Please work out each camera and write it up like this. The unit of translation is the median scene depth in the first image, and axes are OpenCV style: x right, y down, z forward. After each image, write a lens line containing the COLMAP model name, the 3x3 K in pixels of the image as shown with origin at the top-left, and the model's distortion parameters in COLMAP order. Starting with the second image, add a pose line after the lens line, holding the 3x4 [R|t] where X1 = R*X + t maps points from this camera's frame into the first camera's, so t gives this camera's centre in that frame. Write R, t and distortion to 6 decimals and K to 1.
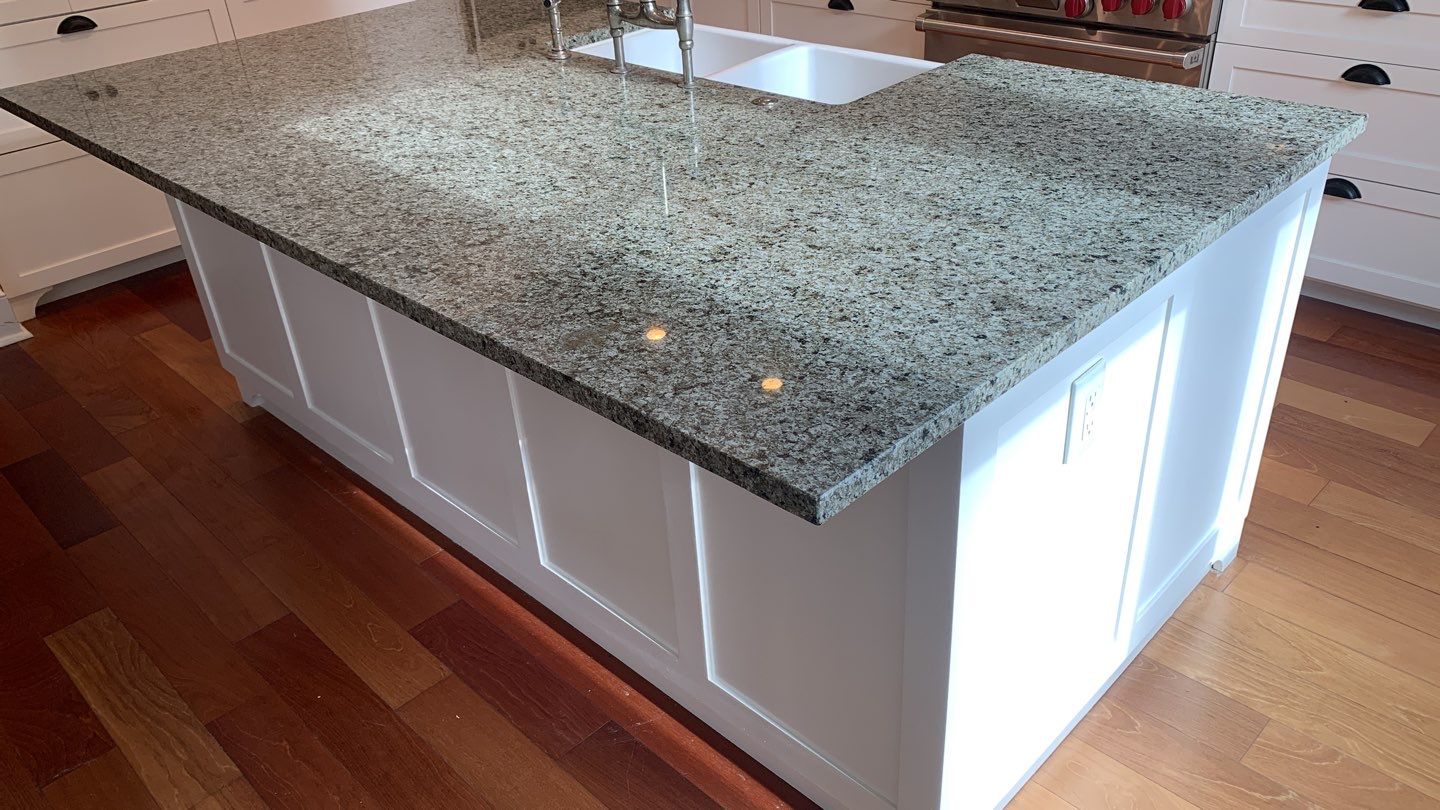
lens RADIAL K [[1092.6, 0, 720.0], [0, 1092.6, 405.0], [0, 0, 1]] dist [0.052725, -0.088088]
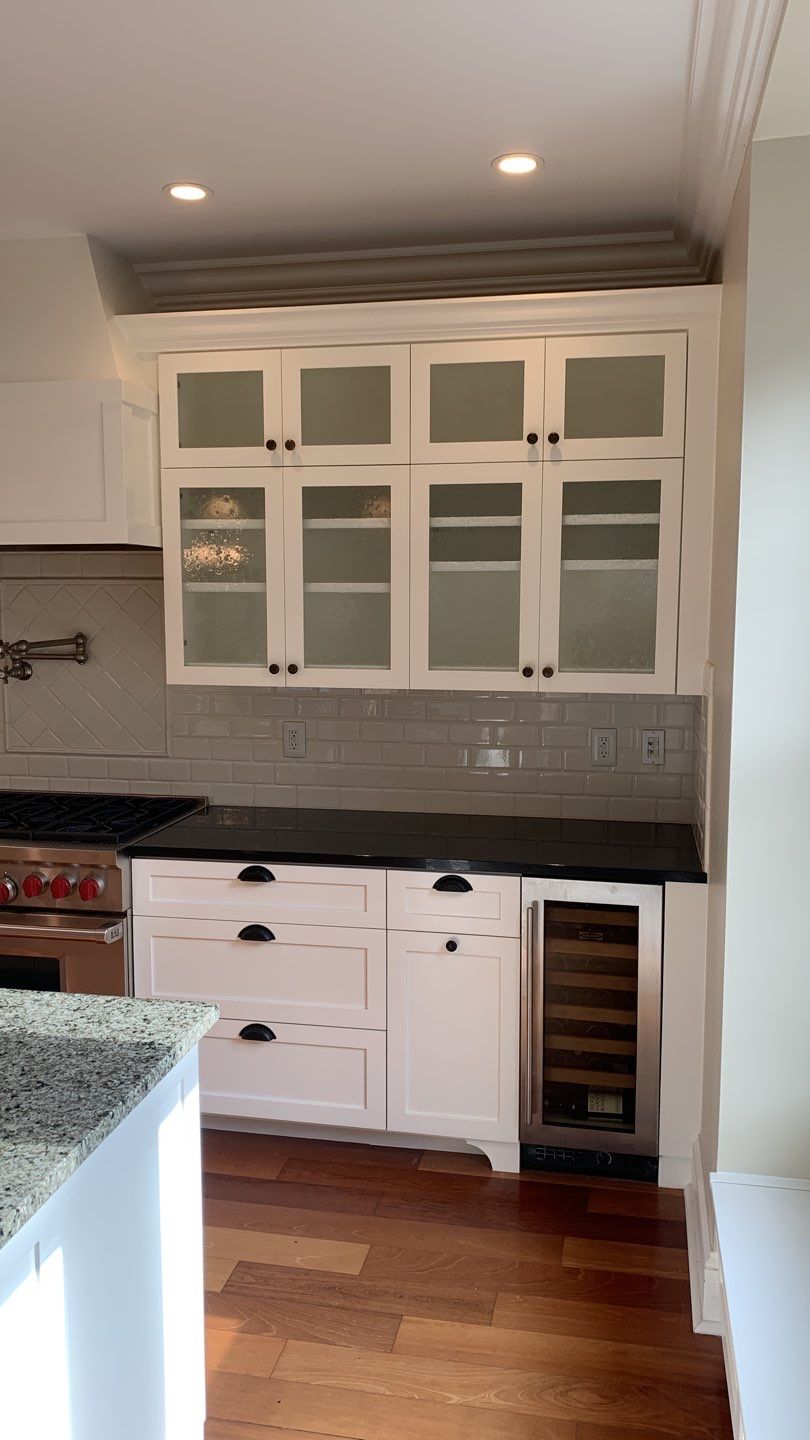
lens RADIAL K [[1092.6, 0, 418.4], [0, 1092.6, 713.4], [0, 0, 1]] dist [0.052725, -0.088088]
pose [[0.829299, -0.004164, 0.558790, 0.119718], [0.248567, 0.898344, -0.362204, -0.067853], [-0.500477, 0.439272, 0.746031, -0.087548]]
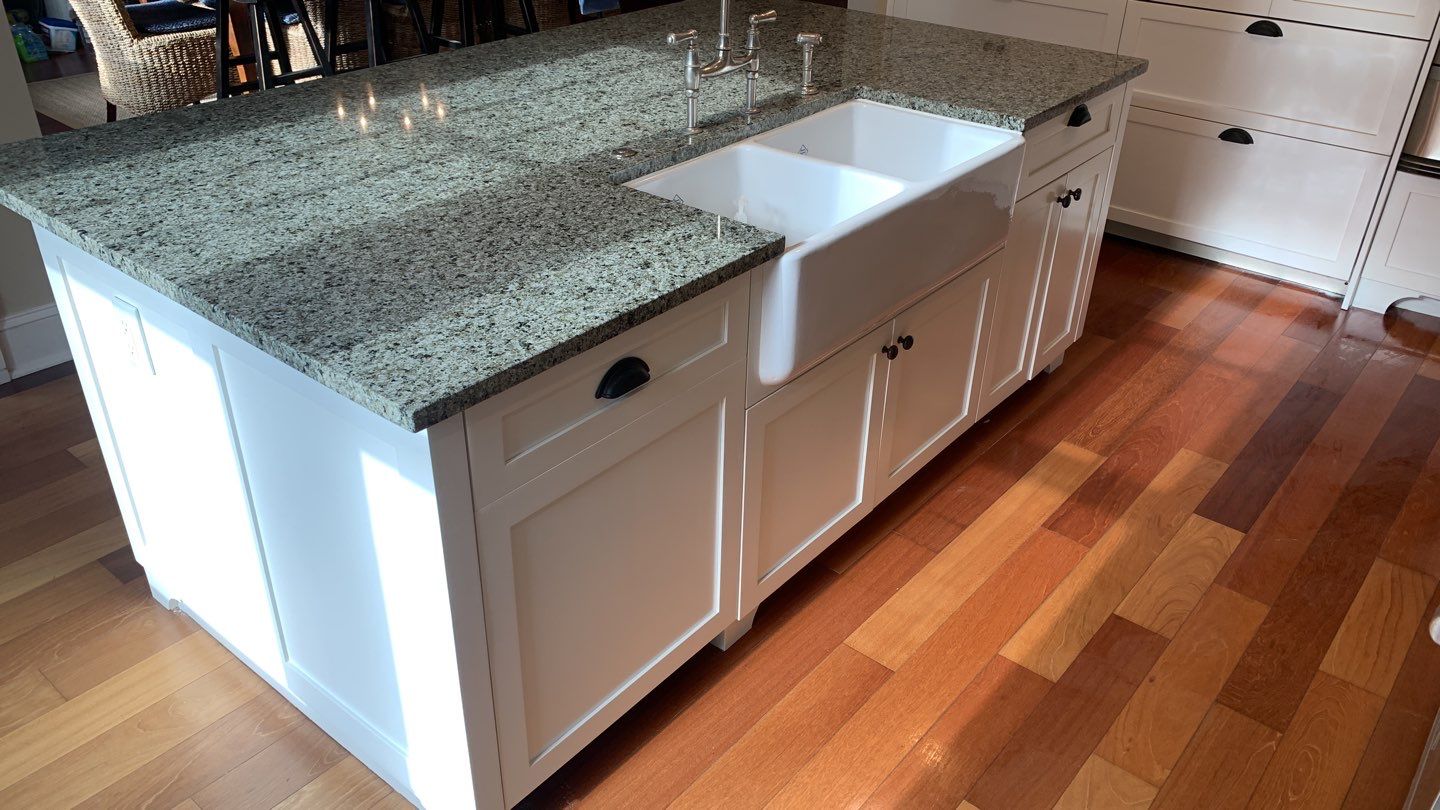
lens RADIAL K [[1092.6, 0, 720.0], [0, 1092.6, 405.0], [0, 0, 1]] dist [0.052725, -0.088088]
pose [[0.092032, 0.558929, -0.824093, 1.167841], [-0.540678, 0.723026, 0.430001, -0.671030], [0.836180, 0.405995, 0.368742, 0.875422]]
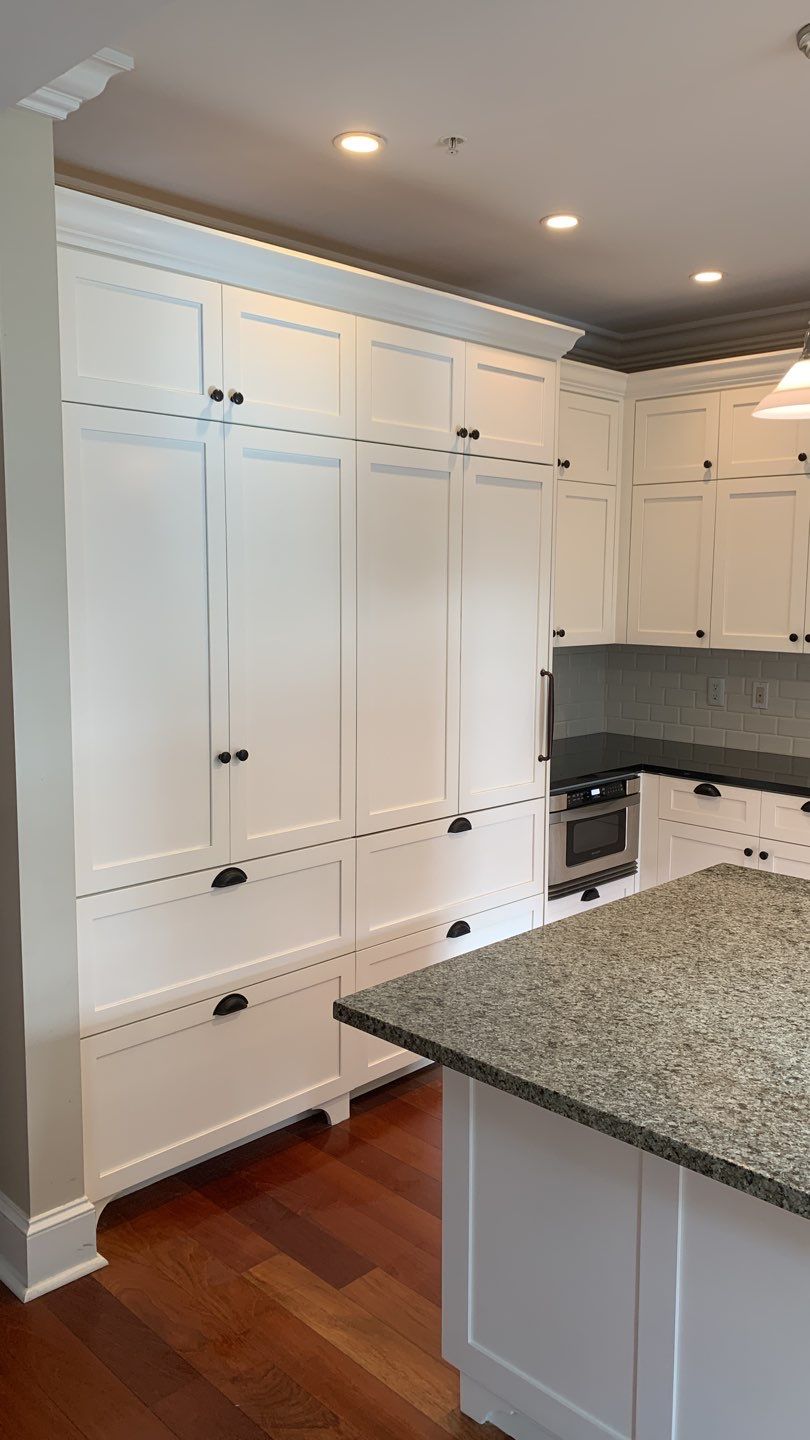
lens RADIAL K [[1100.6, 0, 408.1], [0, 1100.6, 703.5], [0, 0, 1]] dist [0.095471, -0.208837]
pose [[0.998025, 0.062015, 0.010050, -0.841051], [-0.052113, 0.906547, -0.418876, -0.194965], [-0.035088, 0.417525, 0.907988, 0.227237]]
